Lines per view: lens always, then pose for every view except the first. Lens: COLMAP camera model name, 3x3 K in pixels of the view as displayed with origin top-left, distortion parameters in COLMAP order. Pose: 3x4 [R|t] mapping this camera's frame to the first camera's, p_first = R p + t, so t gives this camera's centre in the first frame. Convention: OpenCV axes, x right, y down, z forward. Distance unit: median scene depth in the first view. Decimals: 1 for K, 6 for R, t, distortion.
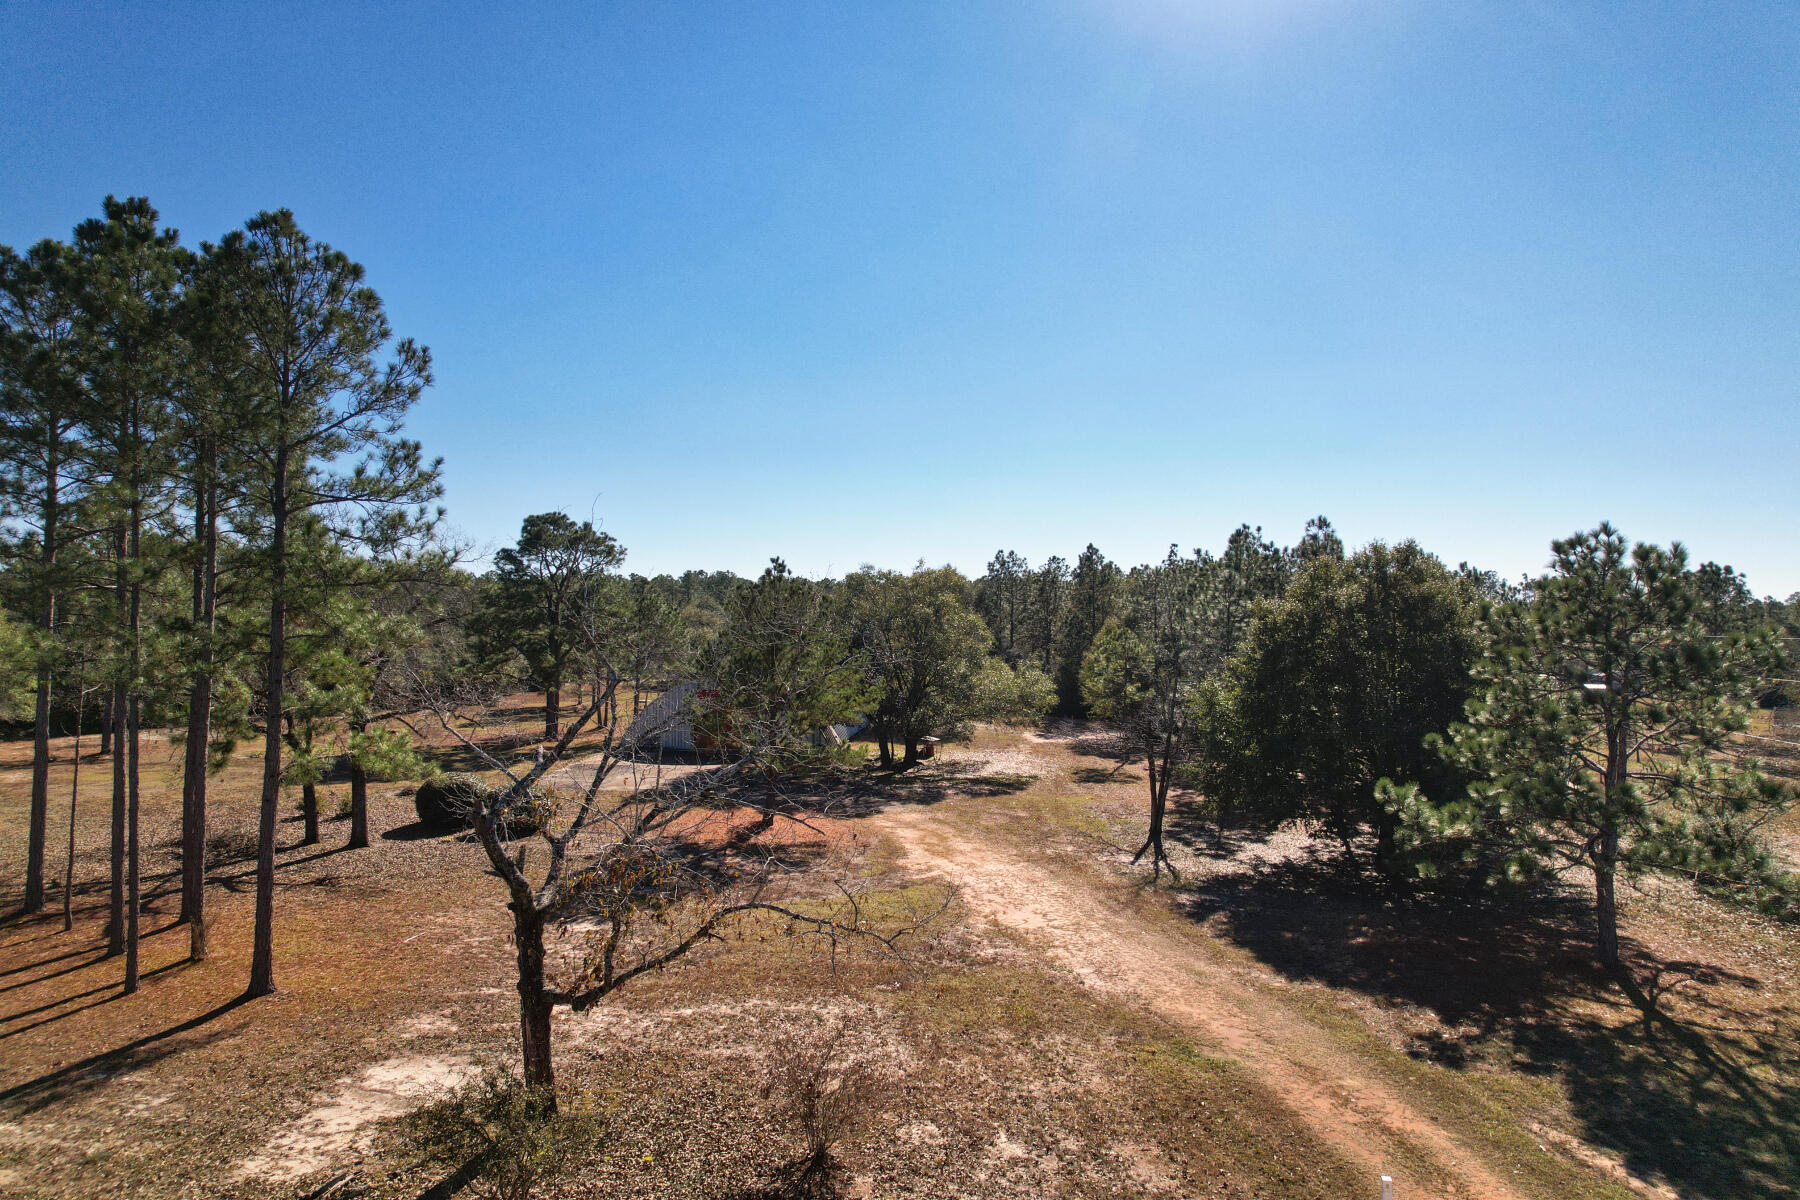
lens RADIAL K [[1152.6, 0, 904.0], [0, 1152.6, 602.4], [0, 0, 1]] dist [-0.082757, 0.071766]
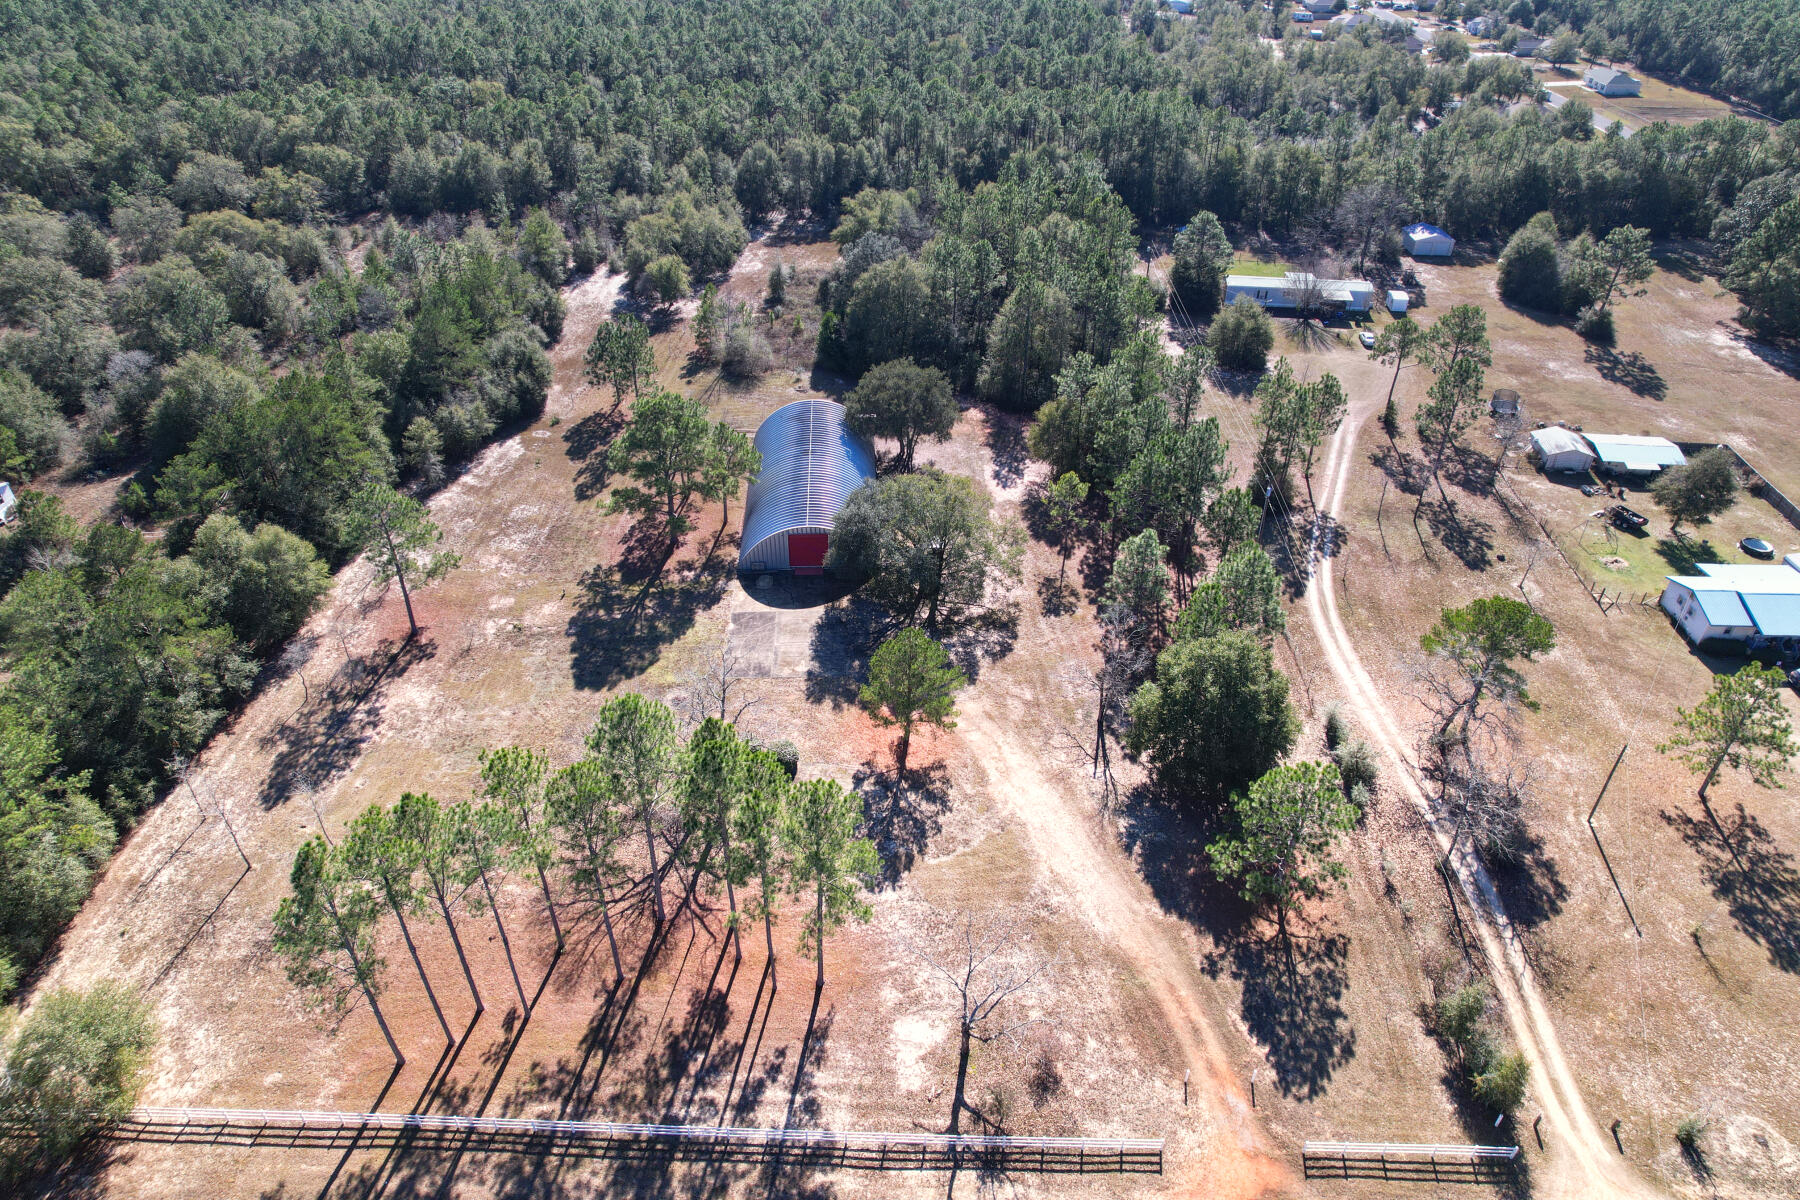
lens RADIAL K [[1152.6, 0, 904.0], [0, 1152.6, 602.4], [0, 0, 1]] dist [-0.082757, 0.071766]
pose [[0.990627, -0.078342, 0.111894, -0.379180], [-0.003437, 0.804622, 0.593778, -1.349591], [-0.136550, -0.588597, 0.796811, -0.476994]]
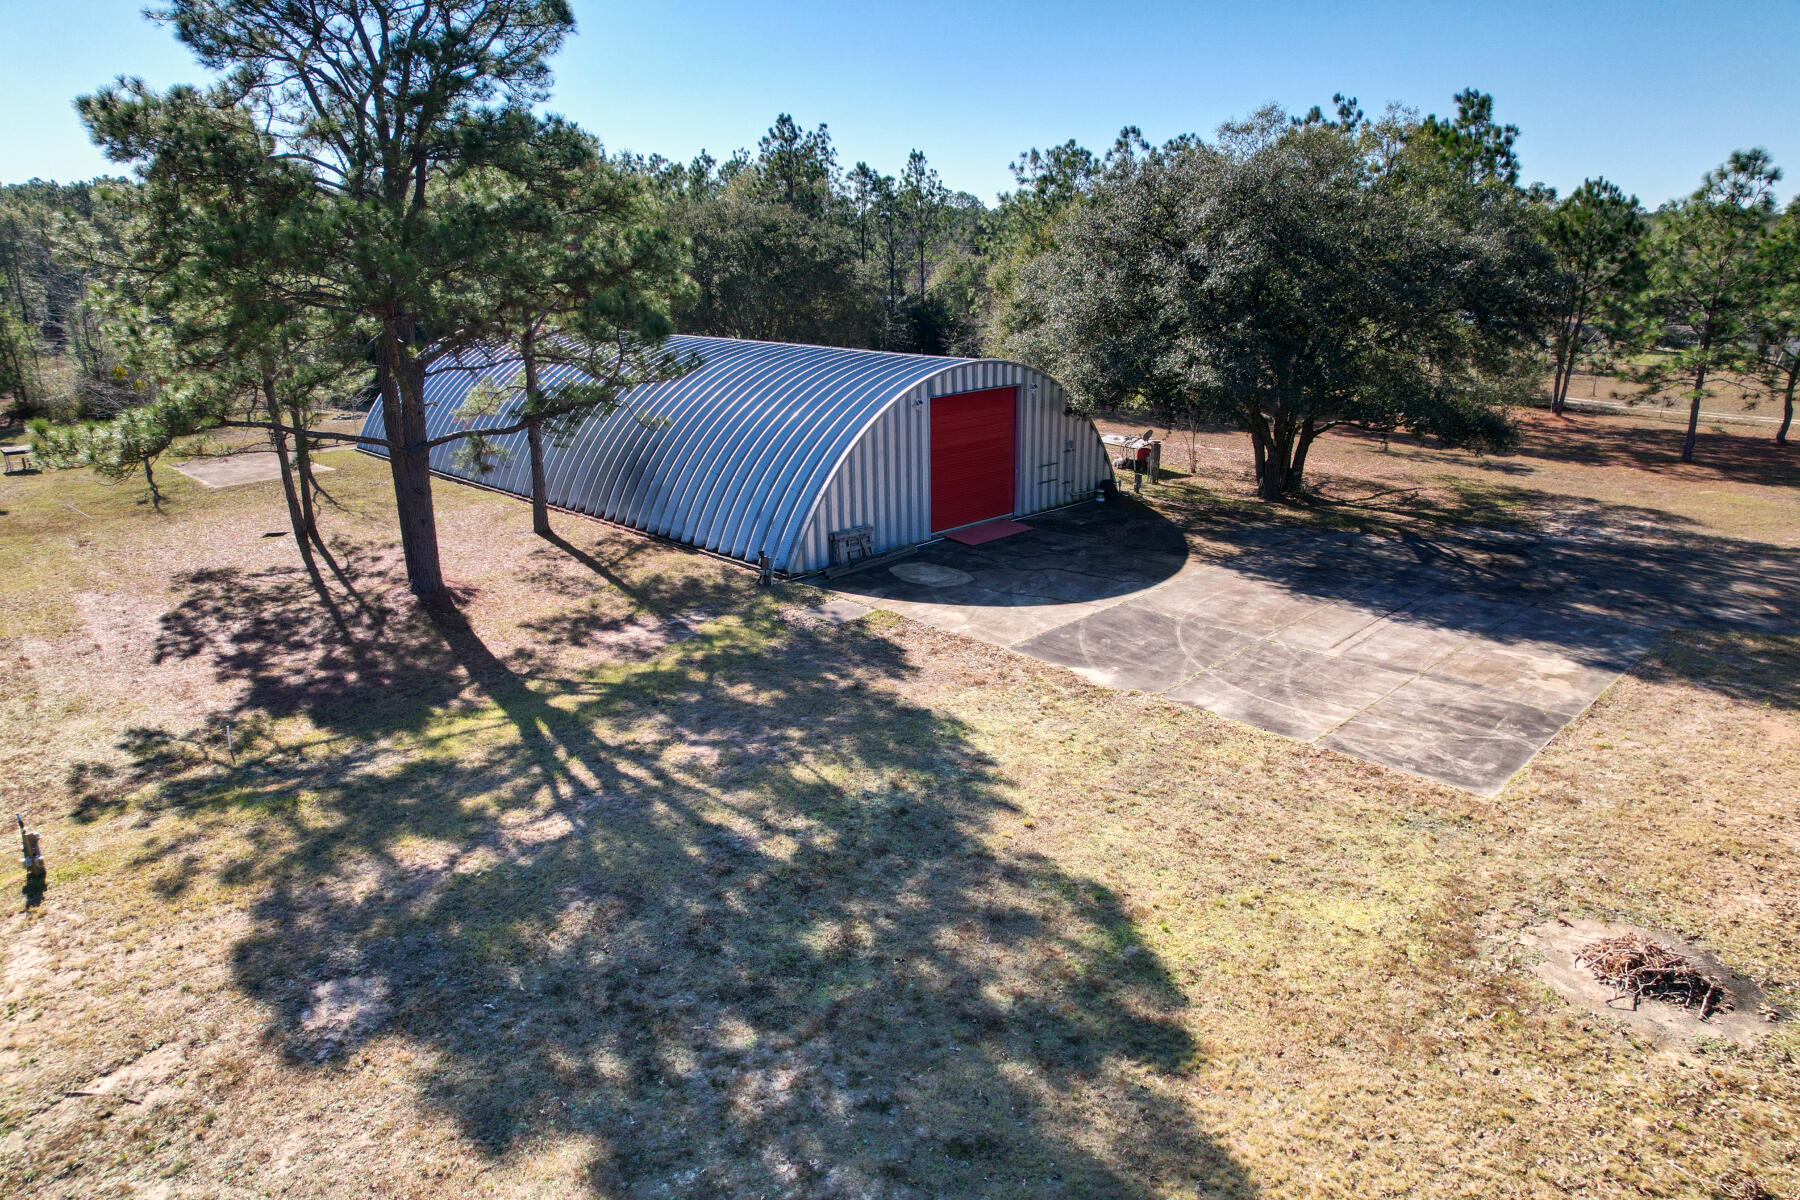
lens RADIAL K [[1152.6, 0, 904.0], [0, 1152.6, 602.4], [0, 0, 1]] dist [-0.082757, 0.071766]
pose [[0.630027, -0.236413, 0.739713, -0.933724], [-0.003260, 0.951721, 0.306948, 0.032255], [-0.776566, -0.195796, 0.598839, 1.357339]]
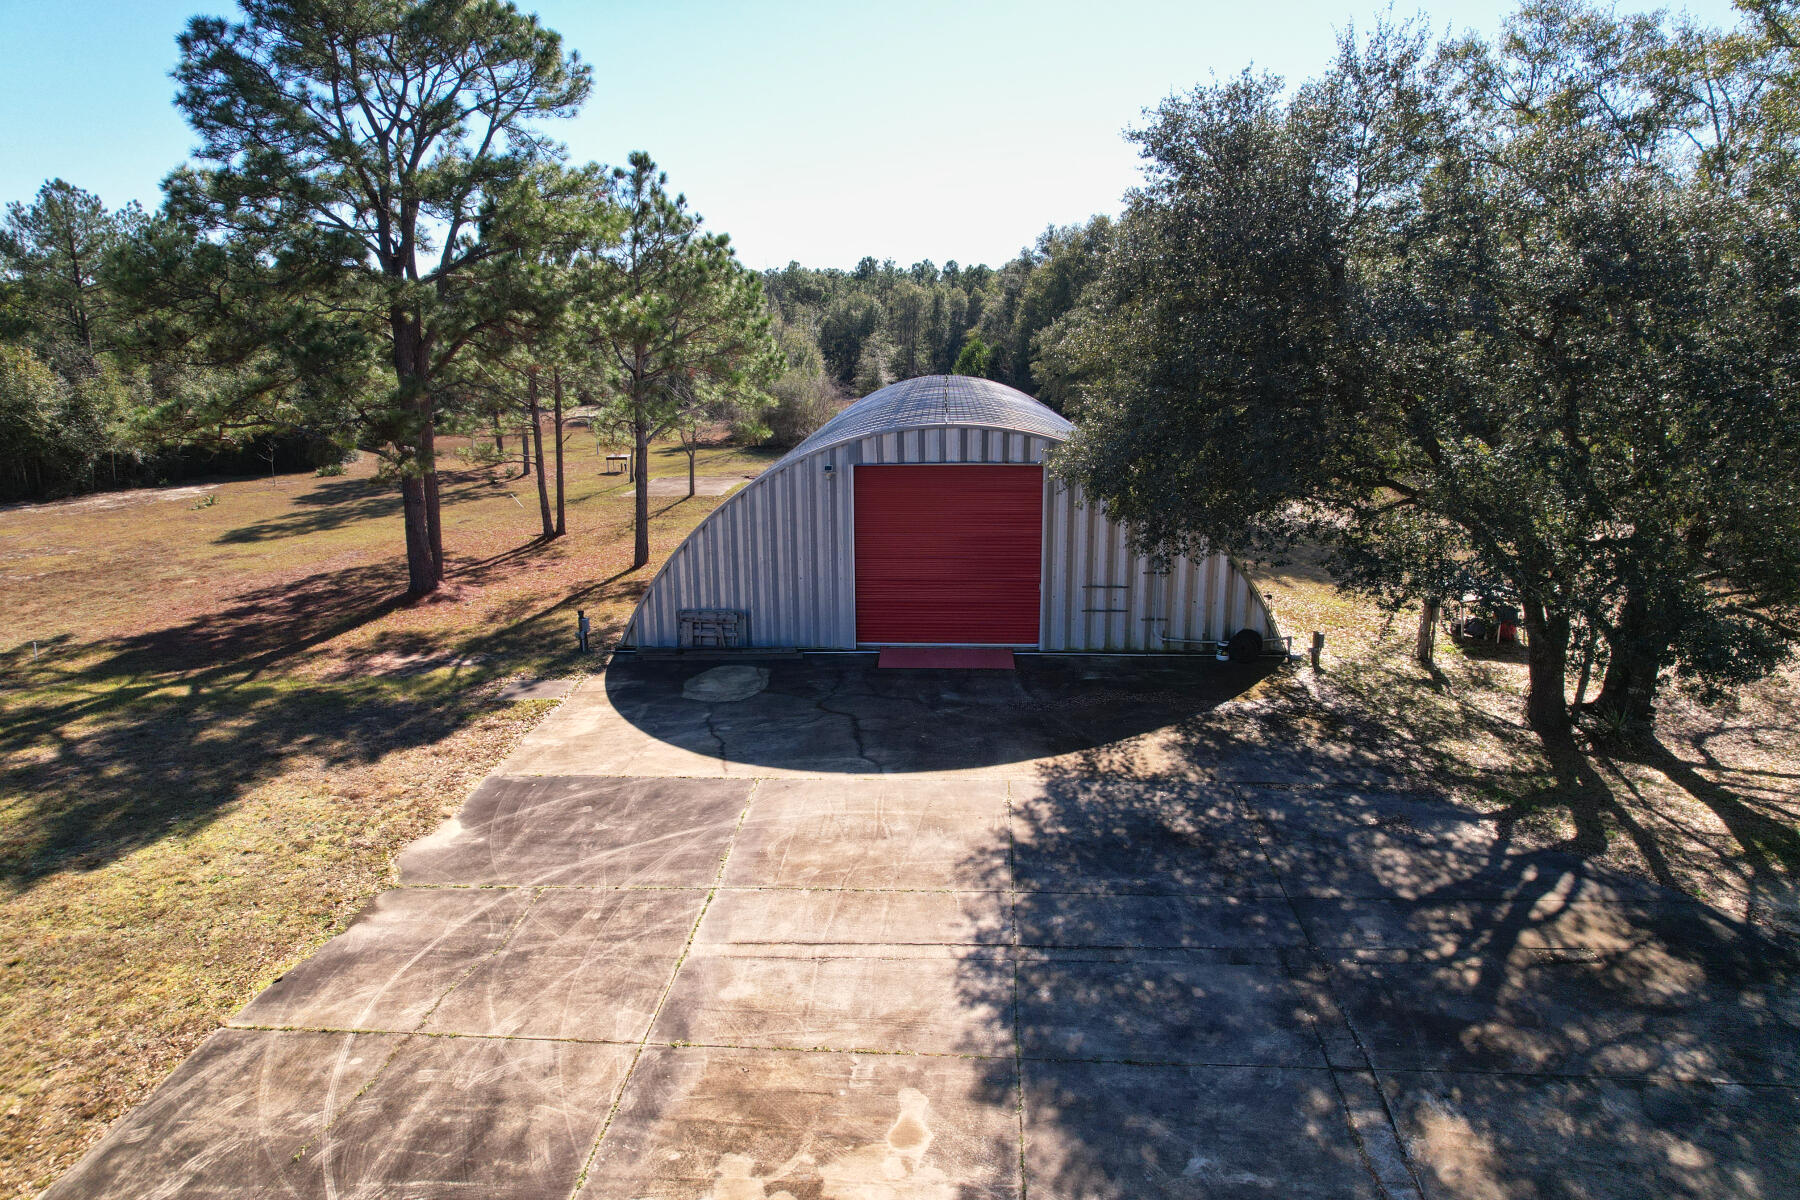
lens RADIAL K [[1152.6, 0, 904.0], [0, 1152.6, 602.4], [0, 0, 1]] dist [-0.082757, 0.071766]
pose [[0.998266, -0.018009, 0.056050, -0.340001], [0.003970, 0.970492, 0.241101, 0.063898], [-0.058738, -0.240461, 0.968880, 1.244137]]
